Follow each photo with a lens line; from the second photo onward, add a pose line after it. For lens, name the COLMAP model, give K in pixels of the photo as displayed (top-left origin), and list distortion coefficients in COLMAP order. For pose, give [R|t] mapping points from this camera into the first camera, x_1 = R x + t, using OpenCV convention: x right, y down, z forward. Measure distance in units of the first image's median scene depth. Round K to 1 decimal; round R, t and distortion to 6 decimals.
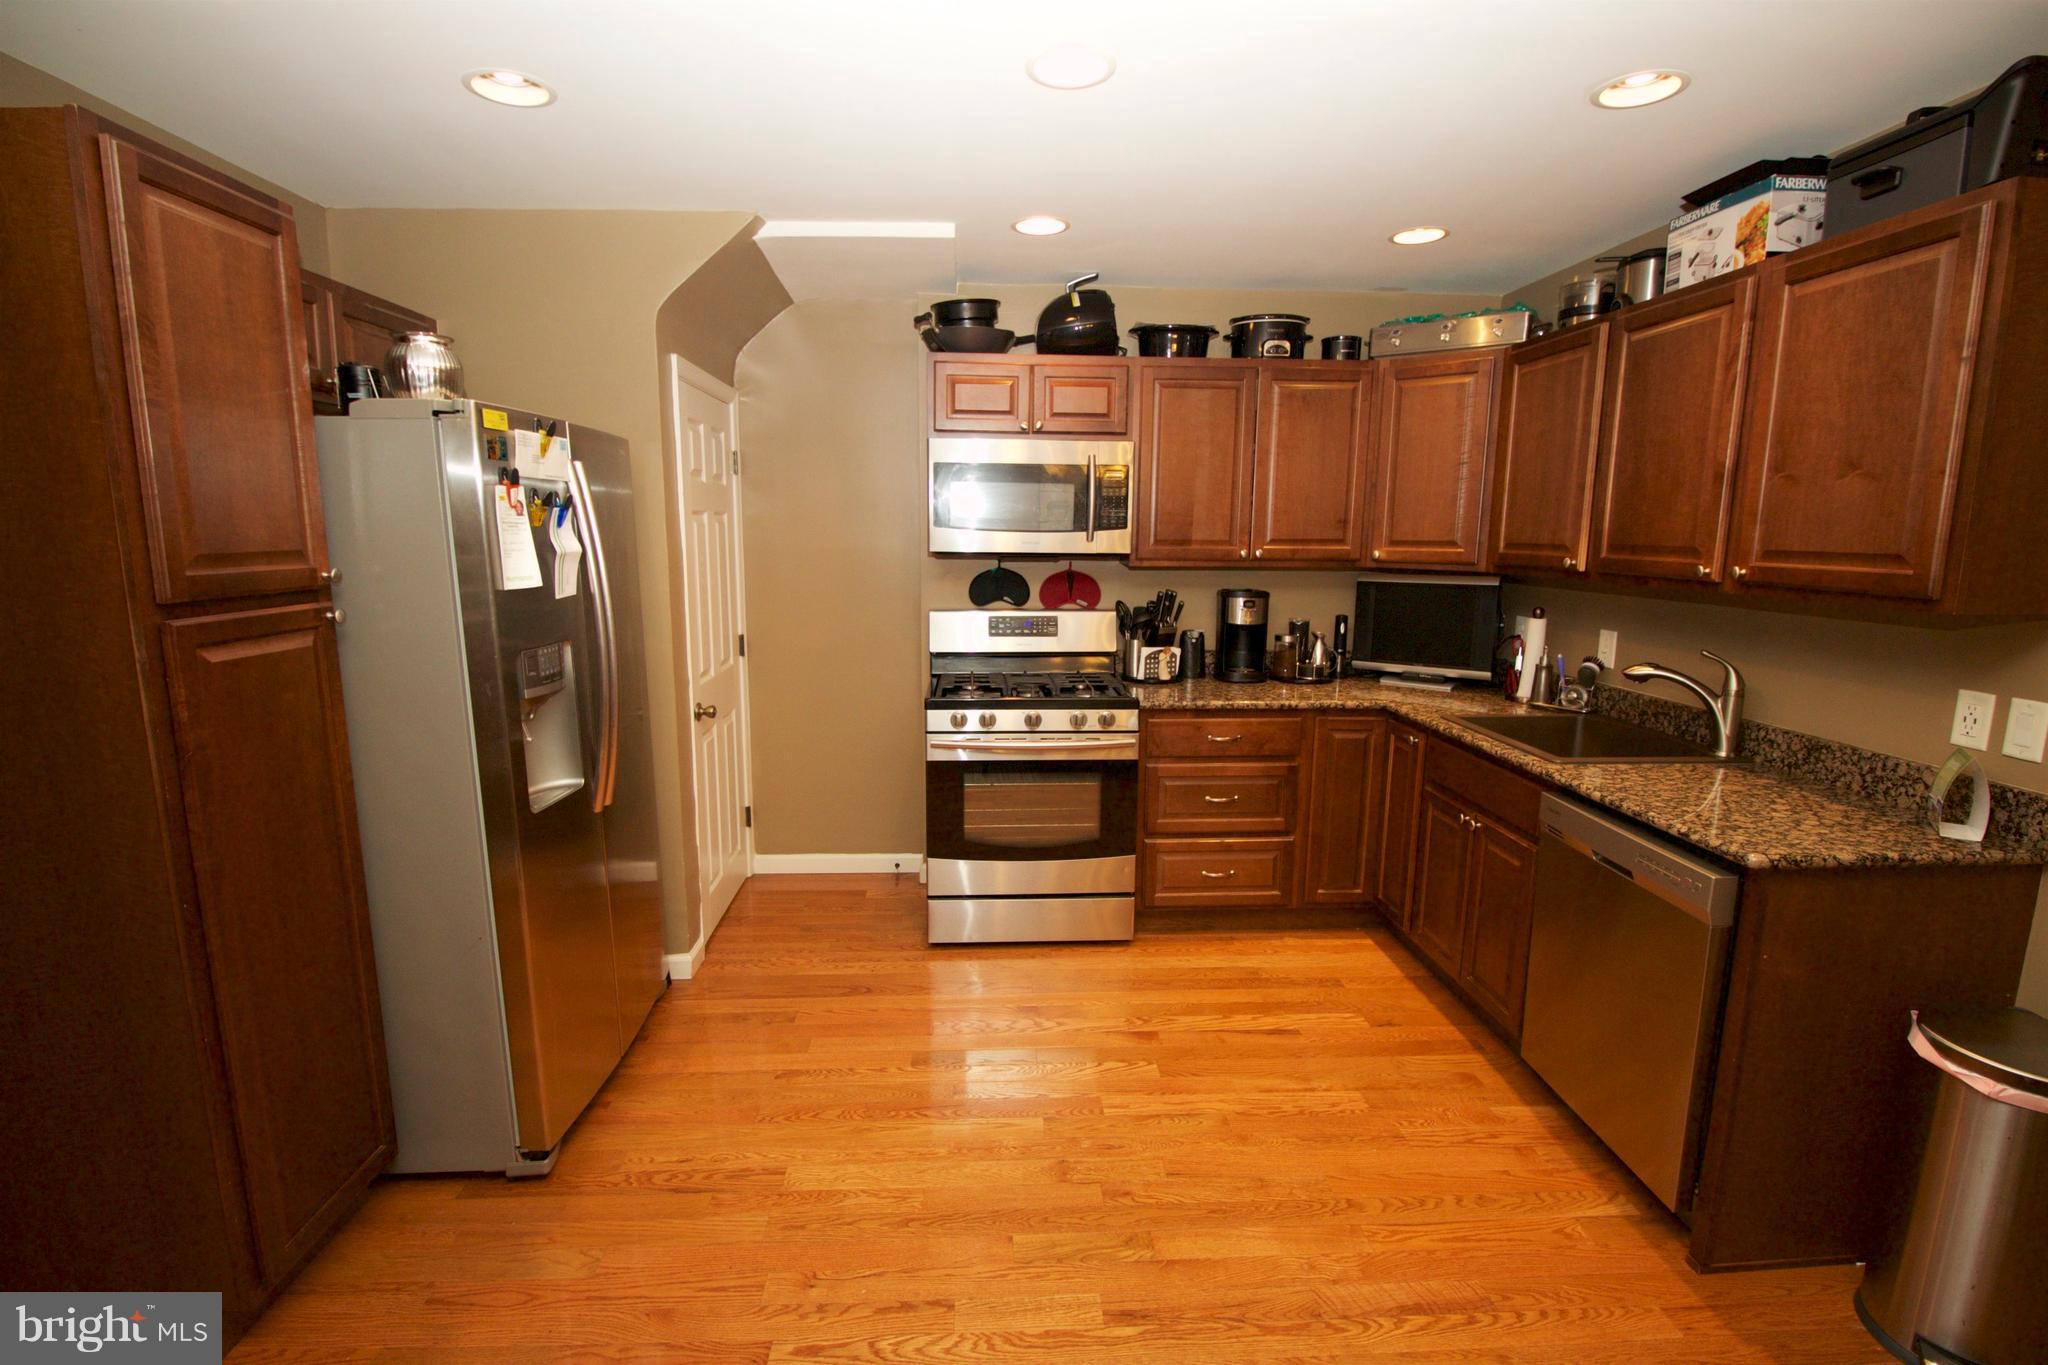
lens RADIAL K [[938.6, 0, 1026.1], [0, 938.6, 689.3], [0, 0, 1]] dist [-0.005390, -0.009345]
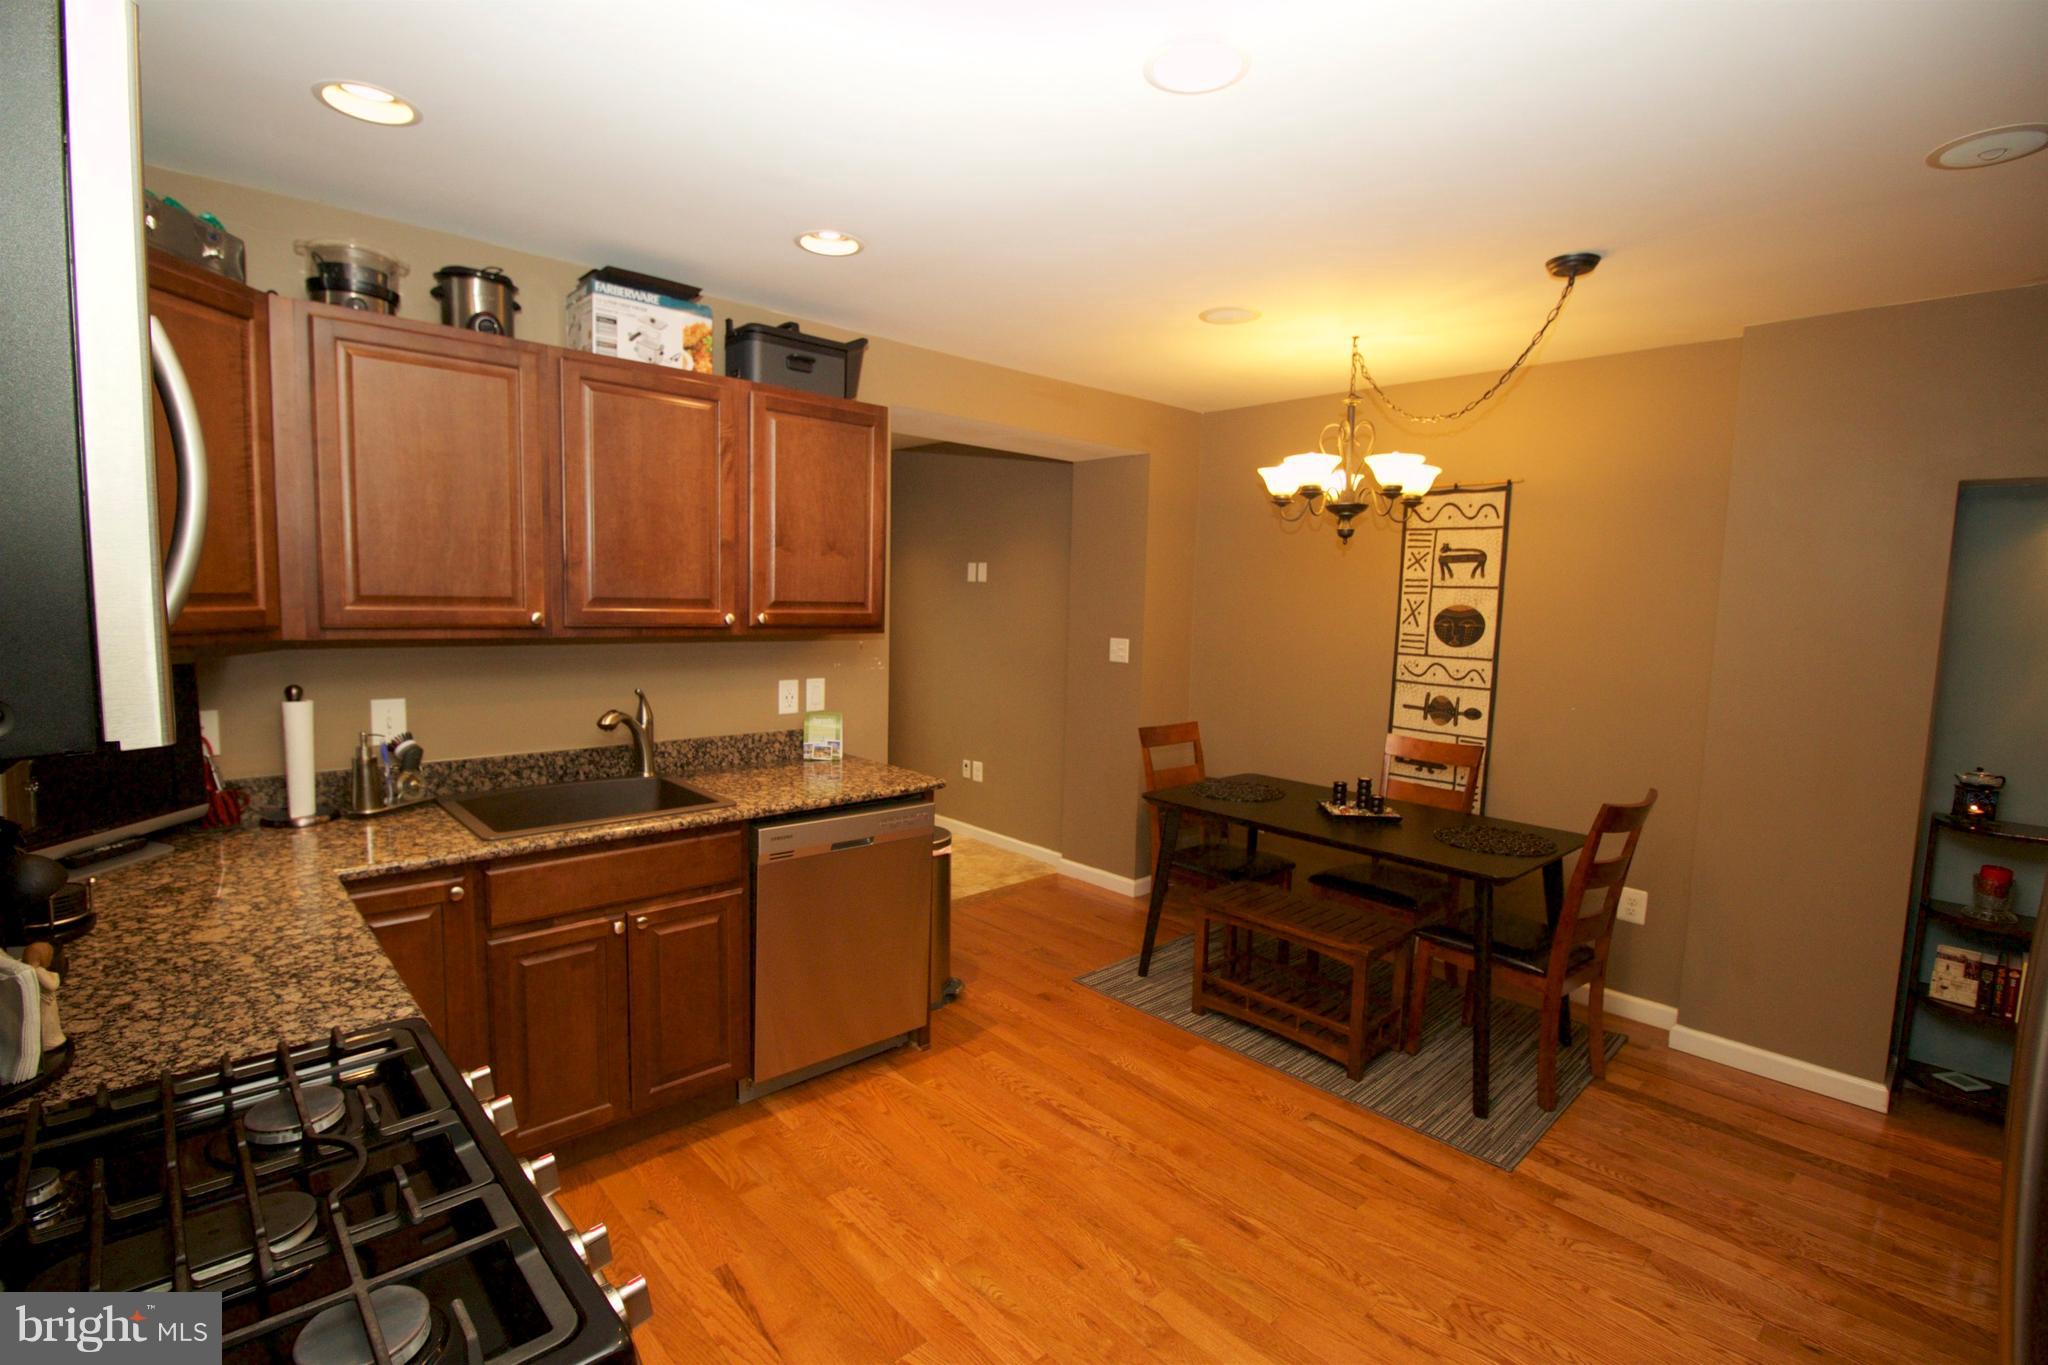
lens RADIAL K [[938.6, 0, 1015.3], [0, 938.6, 687.5], [0, 0, 1]] dist [-0.005390, -0.009345]
pose [[-0.638533, -0.101525, 0.762868, -0.355708], [0.097685, 0.972550, 0.211195, -0.200473], [-0.763369, 0.209376, -0.611088, 1.135610]]
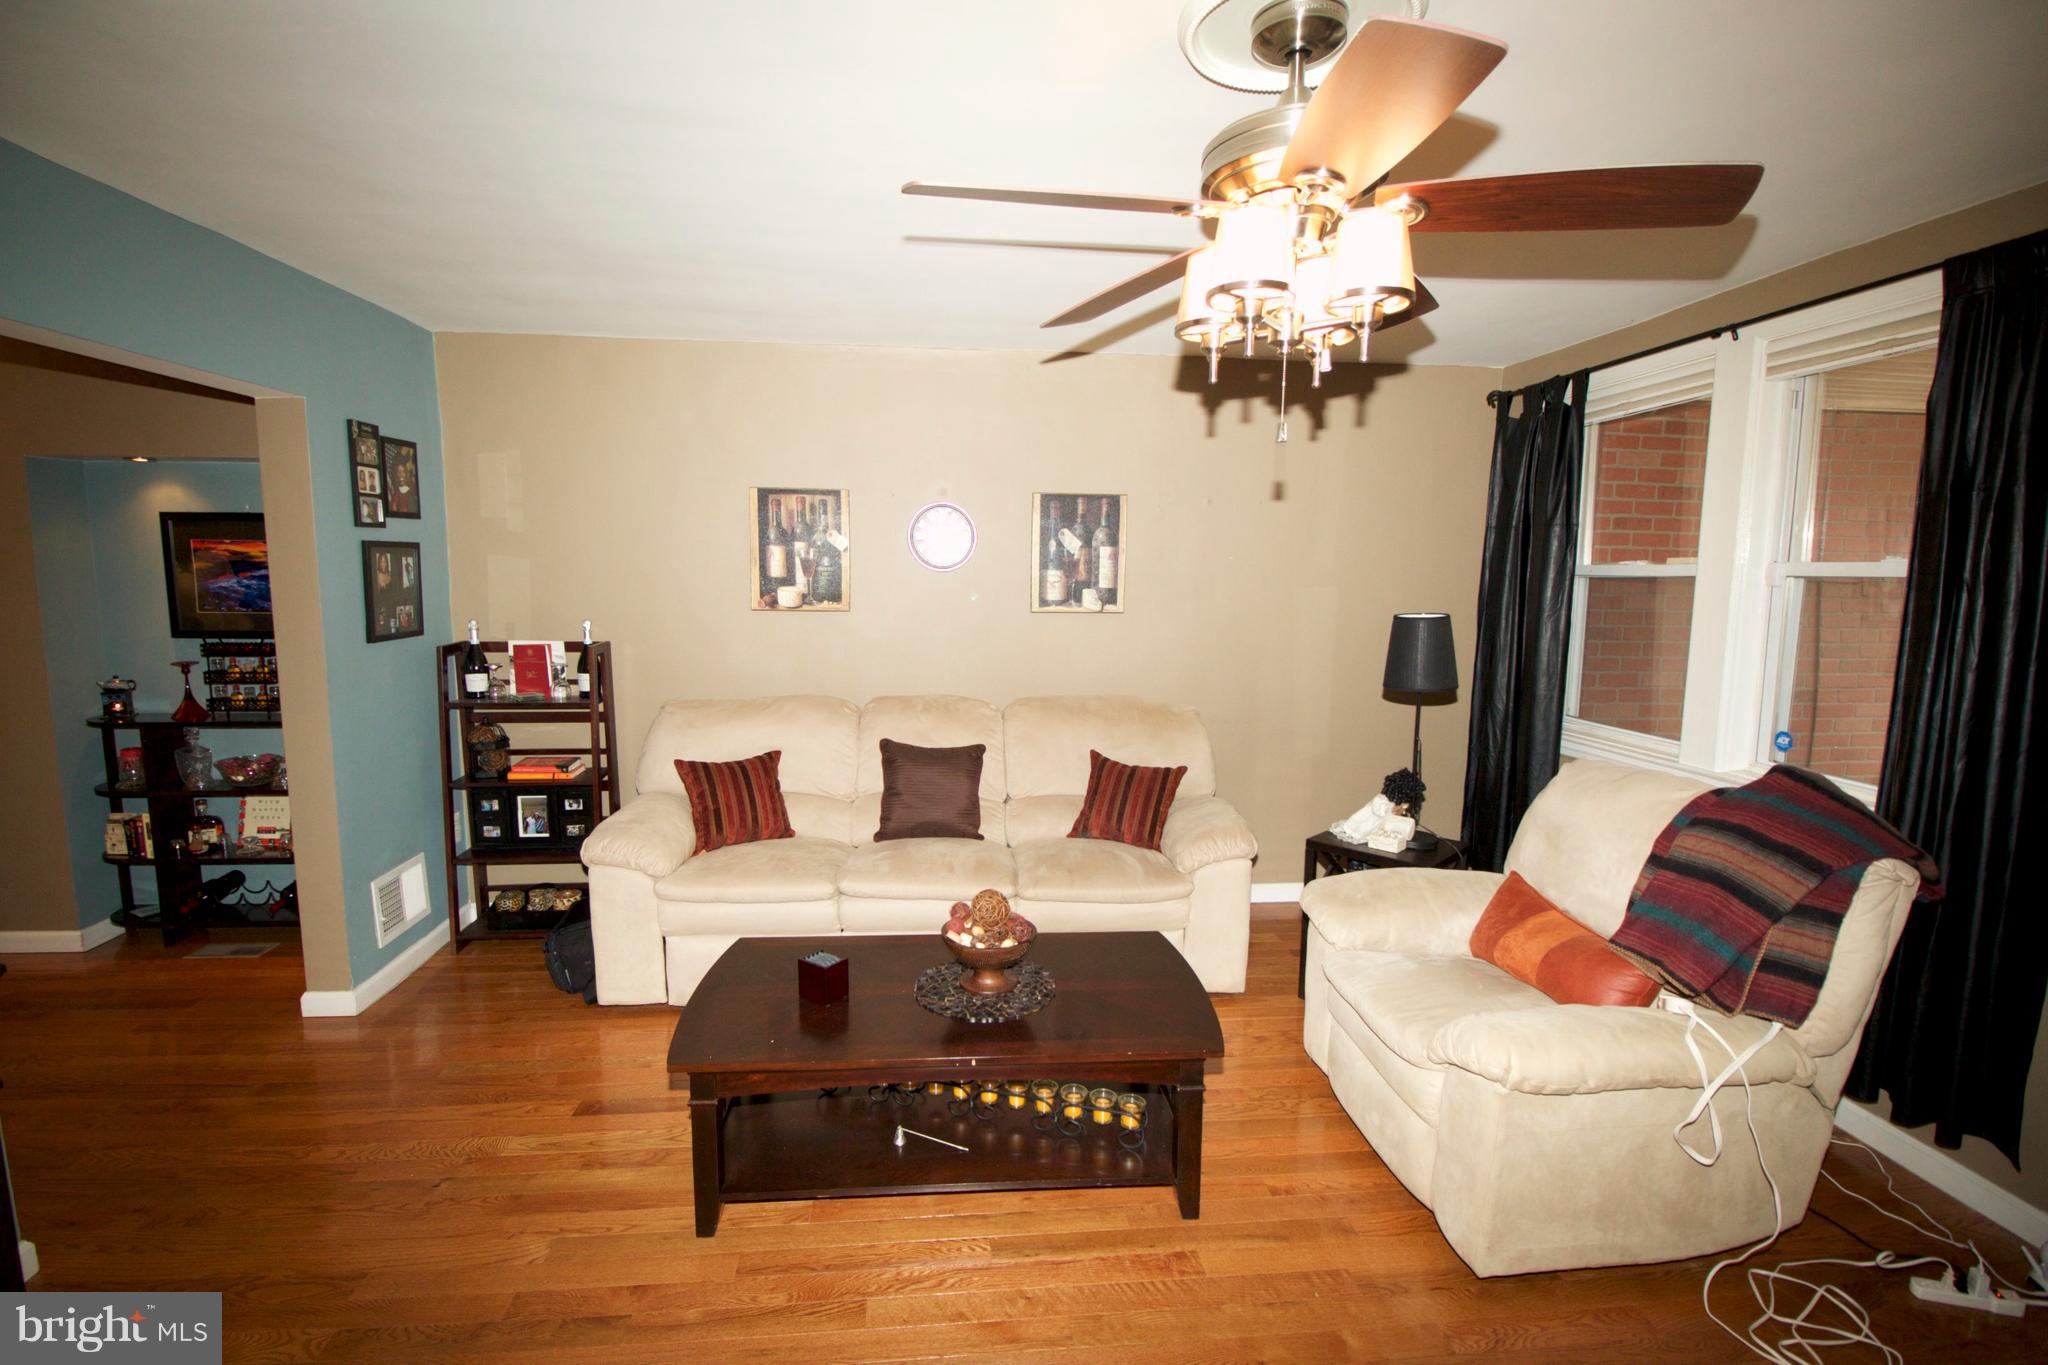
lens RADIAL K [[938.6, 0, 1030.0], [0, 938.6, 689.6], [0, 0, 1]] dist [-0.005390, -0.009345]
pose [[-0.998281, -0.014276, -0.056837, -1.433778], [-0.030117, 0.956973, 0.288609, -0.206663], [0.050272, 0.289825, -0.955758, 1.090828]]
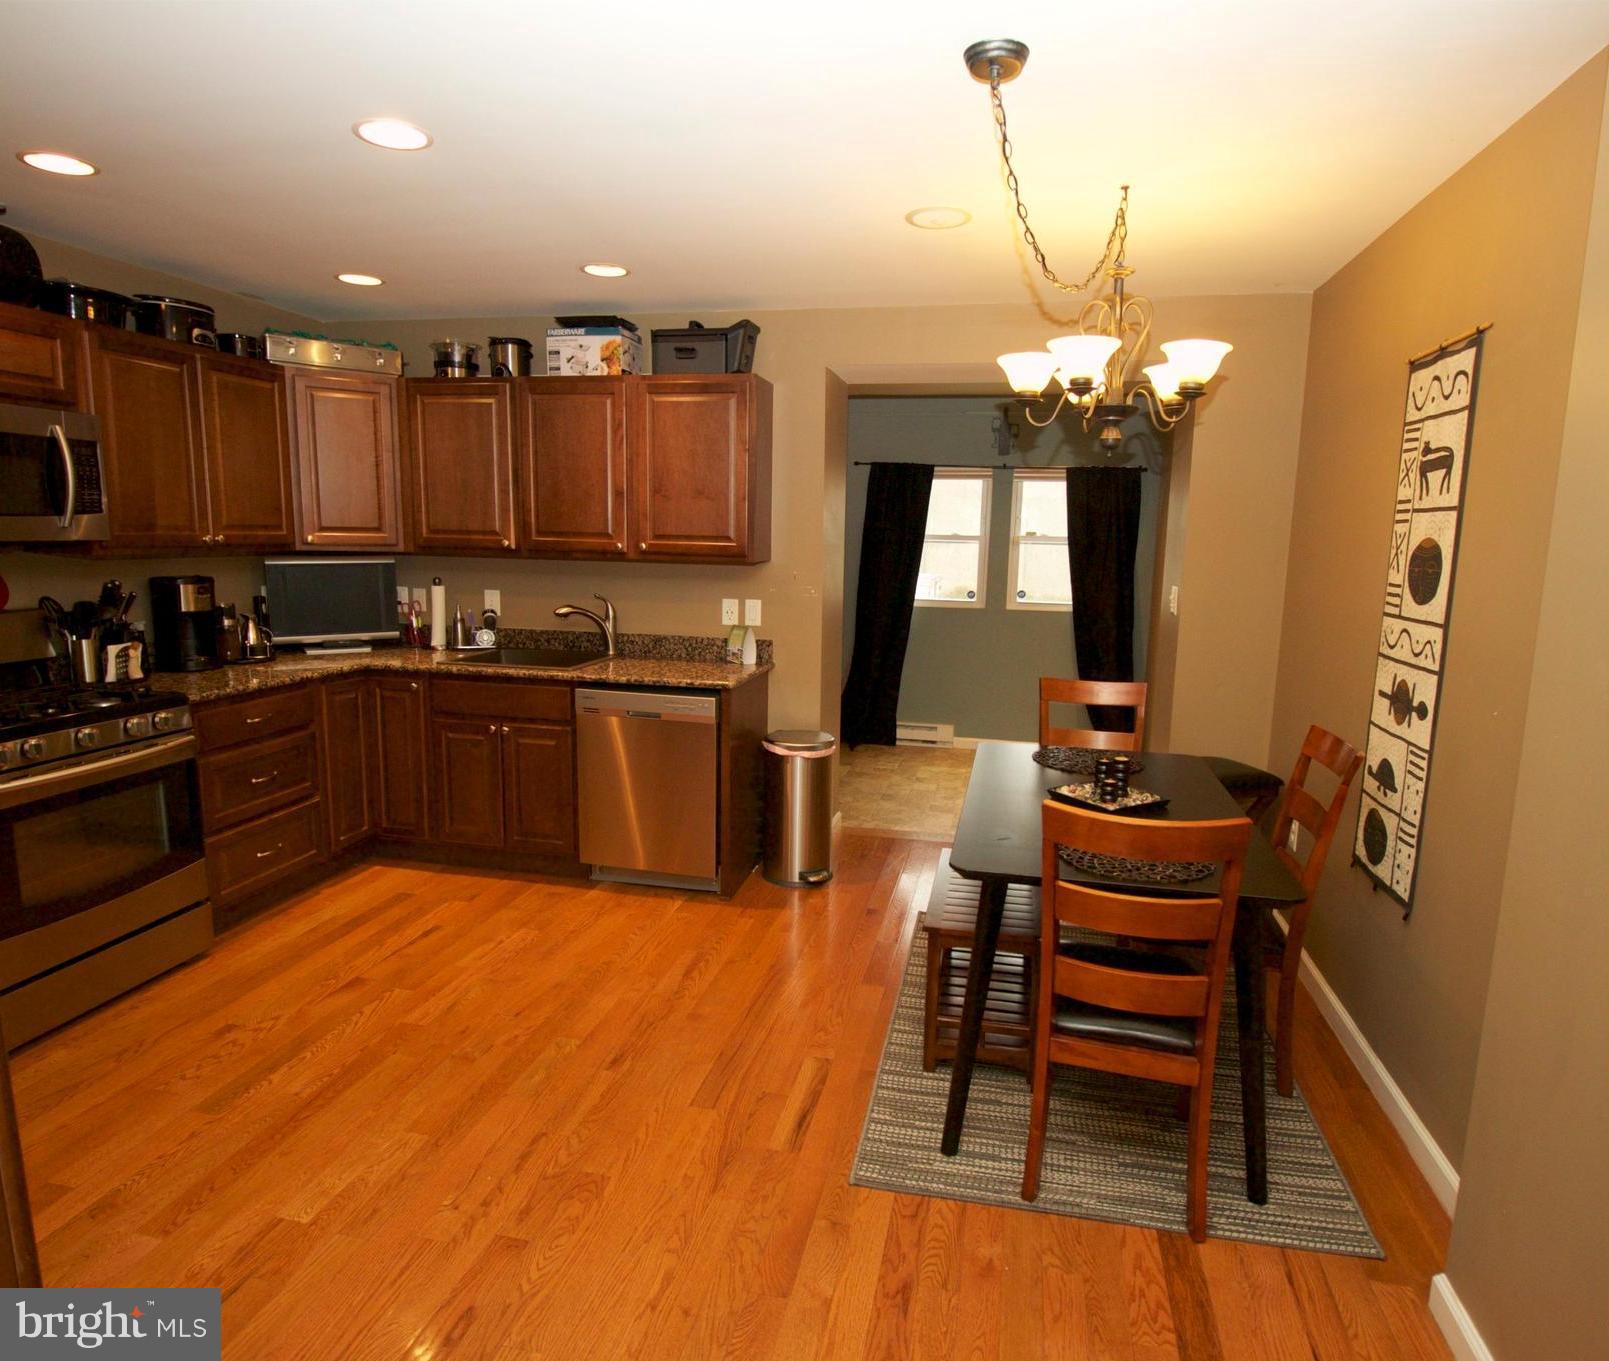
lens RADIAL K [[939.7, 0, 820.7], [0, 939.7, 682.1], [0, 0, 1]] dist [-0.005027, -0.000640]
pose [[0.253192, -0.154943, 0.954928, -0.690245], [0.142611, 0.982284, 0.121570, -0.028181], [-0.956847, 0.105403, 0.270803, 0.143222]]
